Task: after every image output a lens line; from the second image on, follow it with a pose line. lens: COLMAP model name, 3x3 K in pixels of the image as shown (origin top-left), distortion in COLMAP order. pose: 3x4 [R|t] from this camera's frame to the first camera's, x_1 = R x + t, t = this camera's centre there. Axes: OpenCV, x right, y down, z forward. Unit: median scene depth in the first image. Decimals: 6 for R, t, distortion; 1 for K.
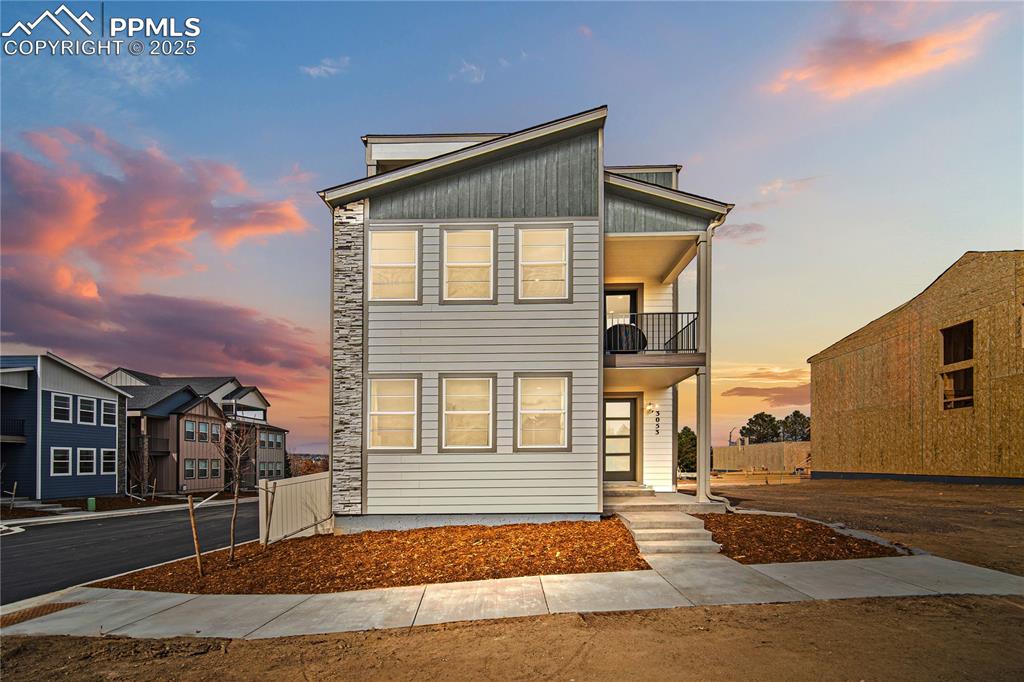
lens RADIAL K [[467.9, 0, 512.0], [0, 467.9, 341.0], [0, 0, 1]] dist [-0.000786, -0.000138]
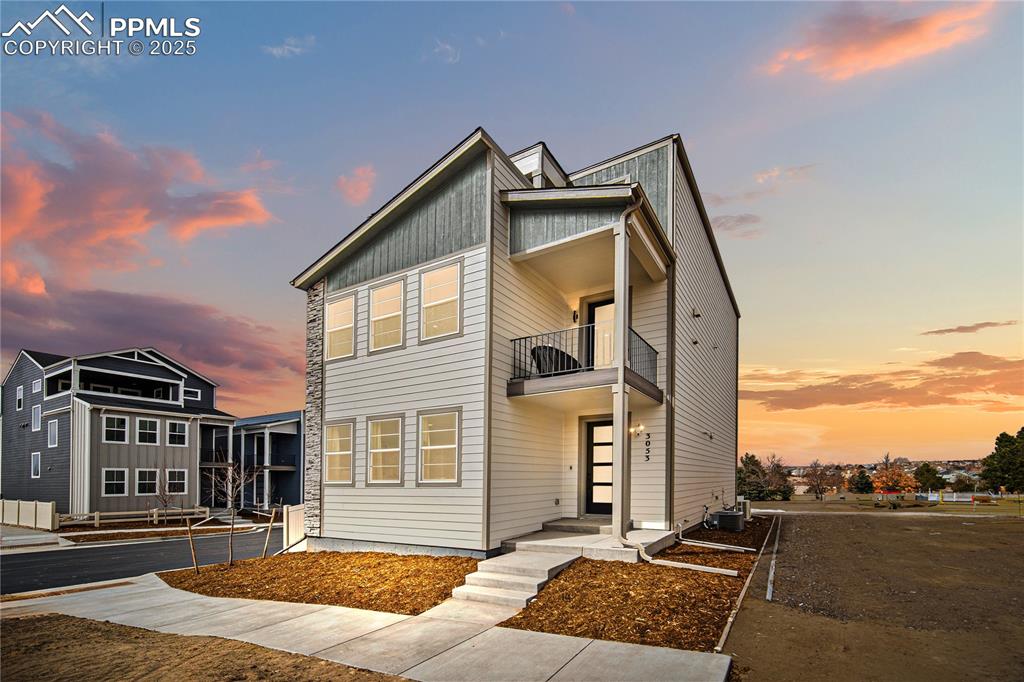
lens RADIAL K [[461.8, 0, 511.9], [0, 461.8, 354.7], [0, 0, 1]] dist [0.000858, 0.000150]
pose [[0.854583, -0.134760, -0.501526, 0.718955], [0.133536, 0.990294, -0.038552, 0.009496], [0.501853, -0.034026, 0.864283, 0.201273]]
